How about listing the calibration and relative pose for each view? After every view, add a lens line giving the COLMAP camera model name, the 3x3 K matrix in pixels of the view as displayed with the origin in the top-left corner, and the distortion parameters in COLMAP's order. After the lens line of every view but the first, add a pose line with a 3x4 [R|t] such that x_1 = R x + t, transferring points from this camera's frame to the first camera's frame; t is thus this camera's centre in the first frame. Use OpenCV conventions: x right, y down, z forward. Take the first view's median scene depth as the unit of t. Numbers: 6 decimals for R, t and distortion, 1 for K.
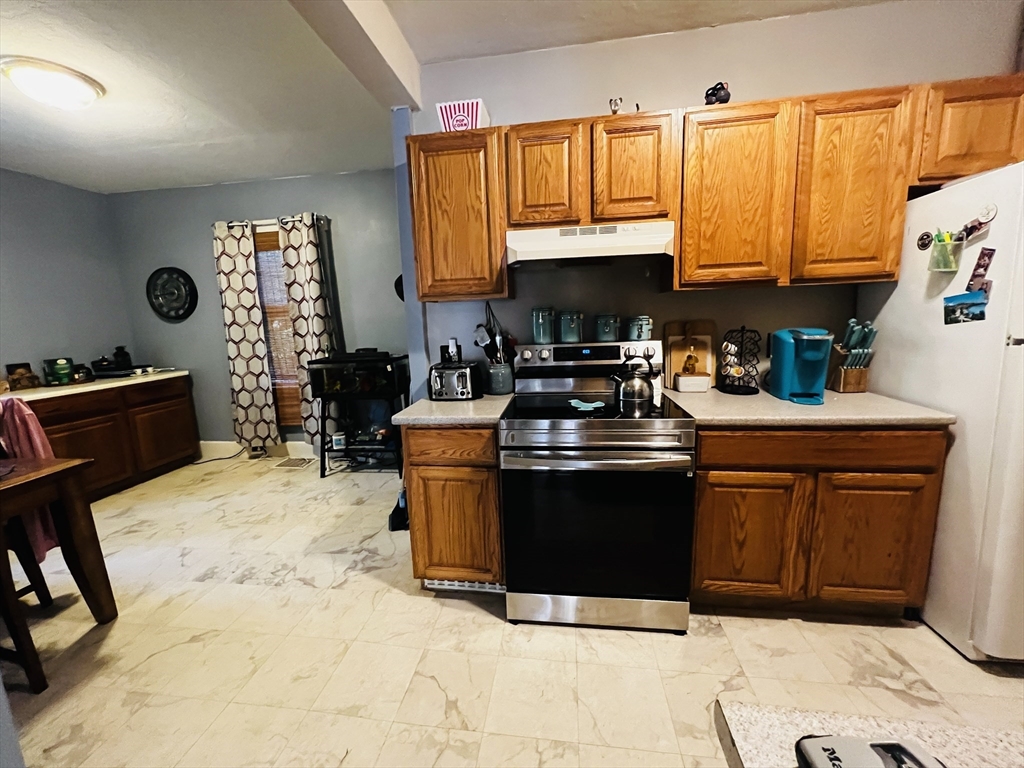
lens RADIAL K [[412.2, 0, 510.0], [0, 412.2, 380.7], [0, 0, 1]] dist [-0.000248, -0.000036]
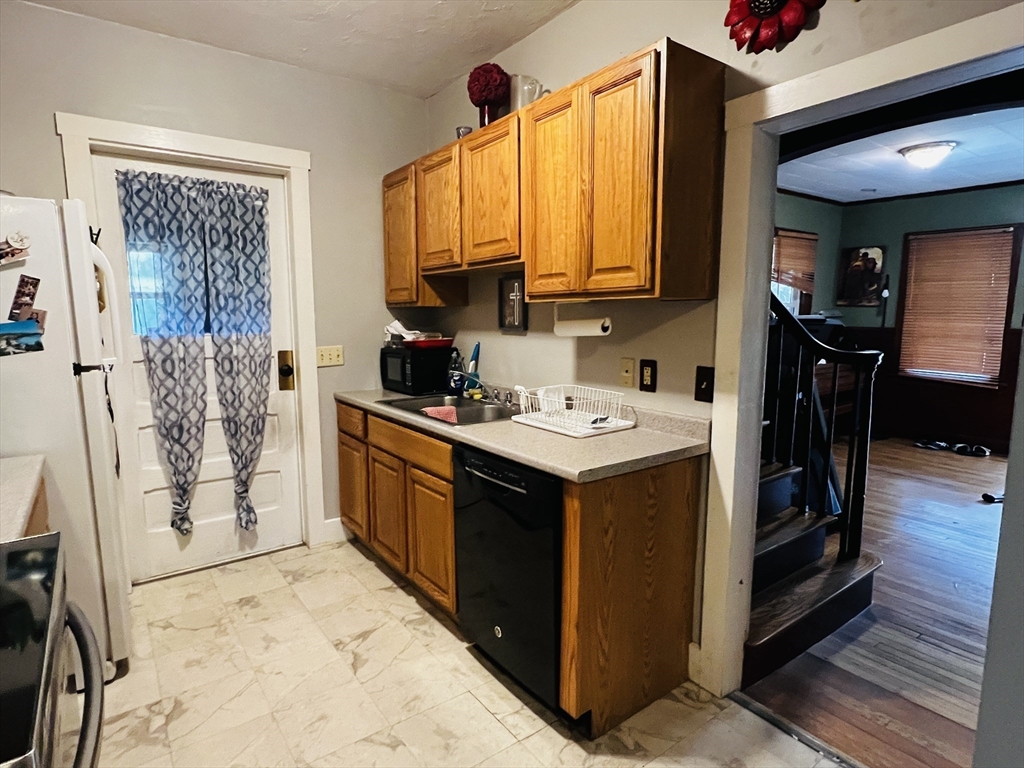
lens RADIAL K [[562.4, 0, 512.0], [0, 562.4, 384.0], [0, 0, 1]] dist [-0.000237, -0.000480]
pose [[-0.697234, -0.049897, 0.715105, -0.380957], [0.138648, 0.969351, 0.202820, -0.126964], [-0.703307, 0.240561, -0.668946, 0.768099]]
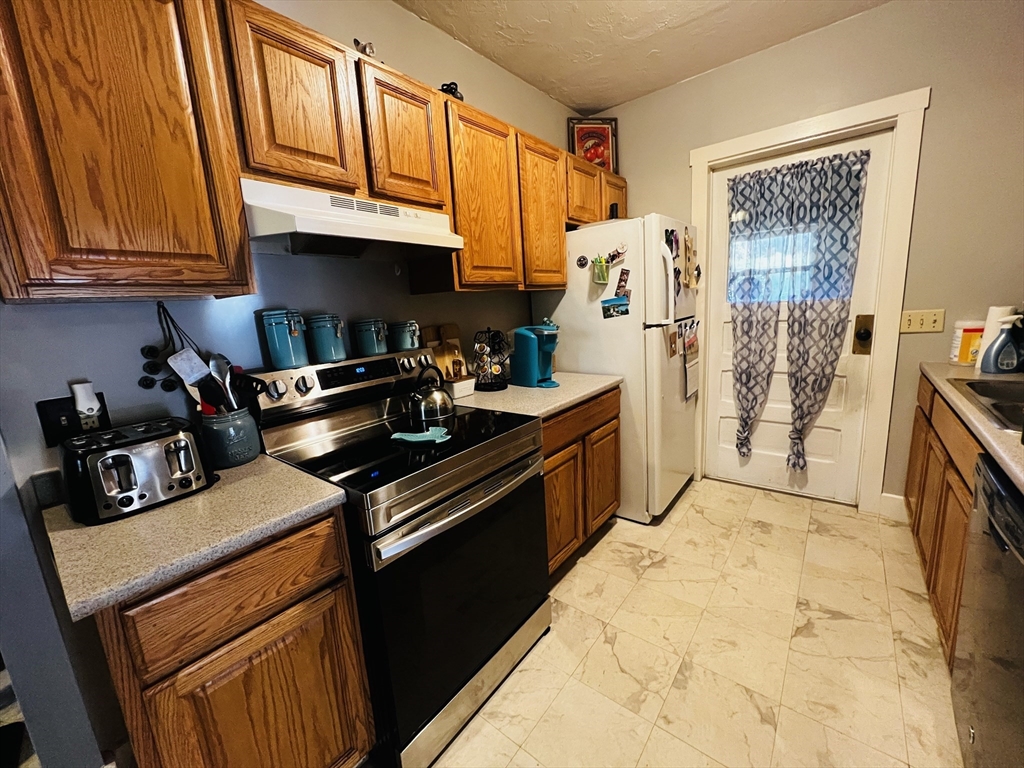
lens RADIAL K [[412.2, 0, 510.0], [0, 412.2, 380.7], [0, 0, 1]] dist [-0.000248, -0.000036]
pose [[0.511365, -0.149312, 0.846293, -0.319783], [0.173850, 0.982402, 0.068278, -0.057320], [-0.841595, 0.112213, 0.528324, 0.390669]]
